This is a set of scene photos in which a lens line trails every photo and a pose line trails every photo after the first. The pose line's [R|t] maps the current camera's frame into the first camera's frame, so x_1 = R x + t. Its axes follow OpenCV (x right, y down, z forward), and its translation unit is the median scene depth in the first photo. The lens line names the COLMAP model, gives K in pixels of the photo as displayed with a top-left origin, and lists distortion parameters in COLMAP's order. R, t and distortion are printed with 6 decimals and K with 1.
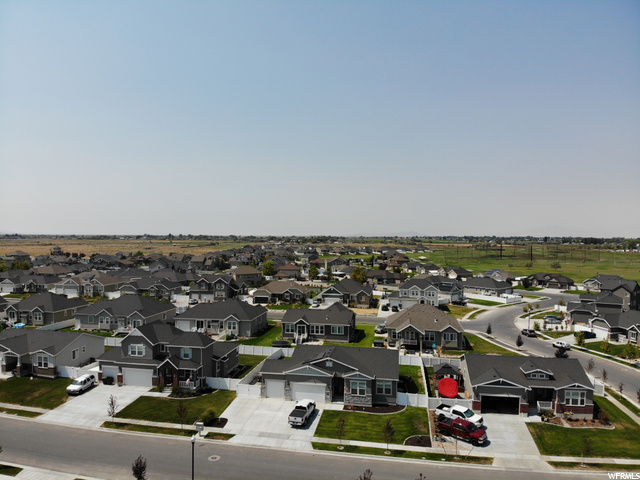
lens RADIAL K [[449.1, 0, 318.3], [0, 449.1, 239.5], [0, 0, 1]] dist [-0.009855, -0.056993]
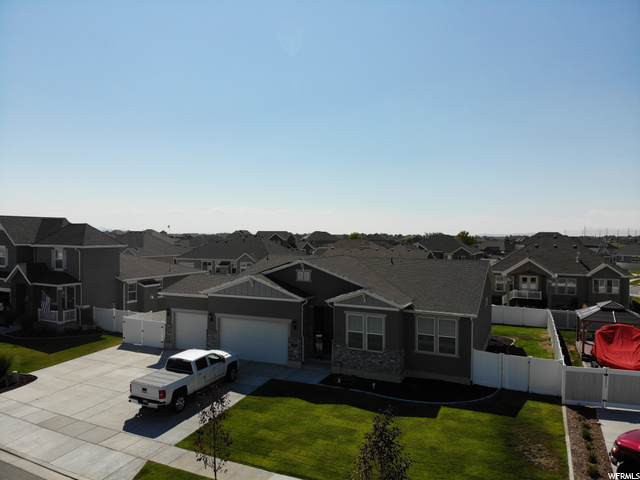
lens RADIAL K [[449.1, 0, 320.7], [0, 449.1, 239.2], [0, 0, 1]] dist [-0.009855, -0.056993]
pose [[0.967442, -0.003043, -0.253075, 0.146700], [0.002193, 0.999991, -0.003641, 0.248900], [0.253084, 0.002967, 0.967440, 0.608518]]
